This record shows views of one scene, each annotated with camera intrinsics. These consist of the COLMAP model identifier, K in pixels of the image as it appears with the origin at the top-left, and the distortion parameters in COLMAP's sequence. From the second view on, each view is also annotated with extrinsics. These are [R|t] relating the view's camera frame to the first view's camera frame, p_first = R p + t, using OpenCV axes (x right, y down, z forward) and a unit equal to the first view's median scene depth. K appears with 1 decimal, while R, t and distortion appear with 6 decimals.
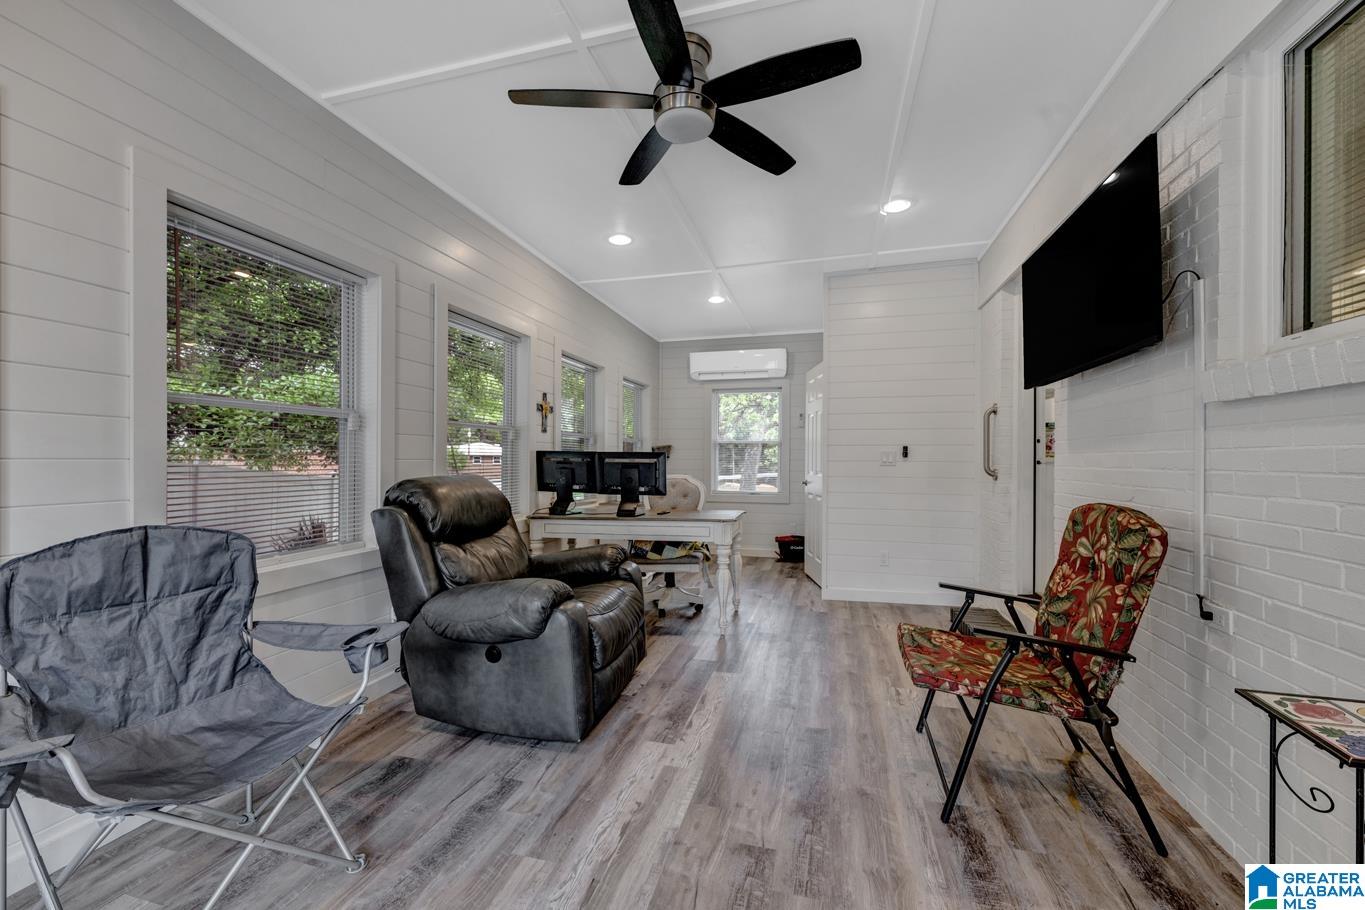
lens RADIAL K [[533.3, 0, 682.5], [0, 533.3, 455.0], [0, 0, 1]] dist [0.000516, 0.000052]
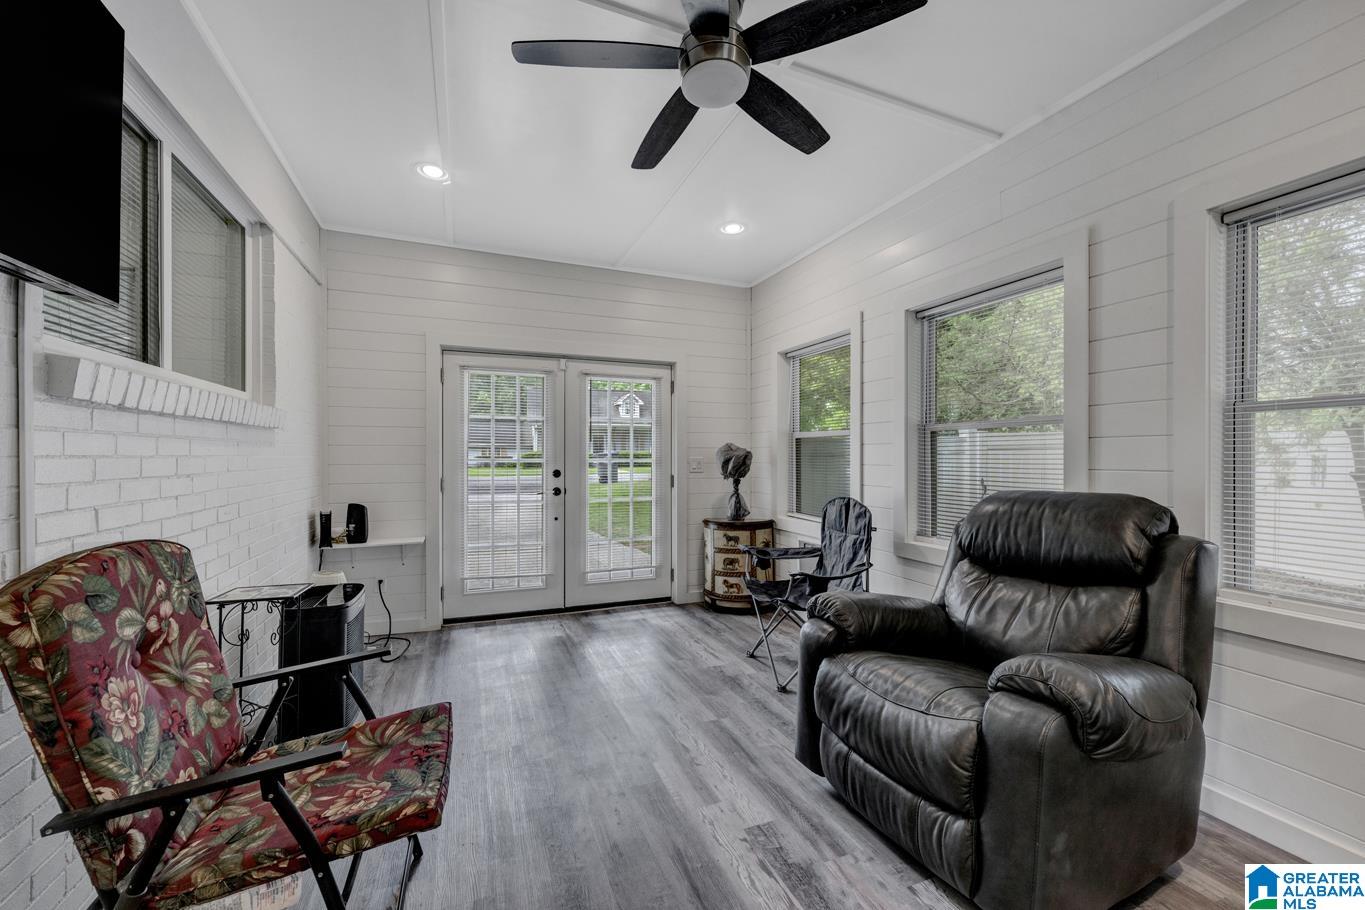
lens RADIAL K [[533.3, 0, 682.5], [0, 533.3, 455.0], [0, 0, 1]] dist [0.000516, 0.000052]
pose [[-0.791322, -0.008104, -0.611346, 0.617629], [-0.003502, 0.999956, -0.008722, -0.008155], [0.611389, -0.004761, -0.791316, 1.782174]]
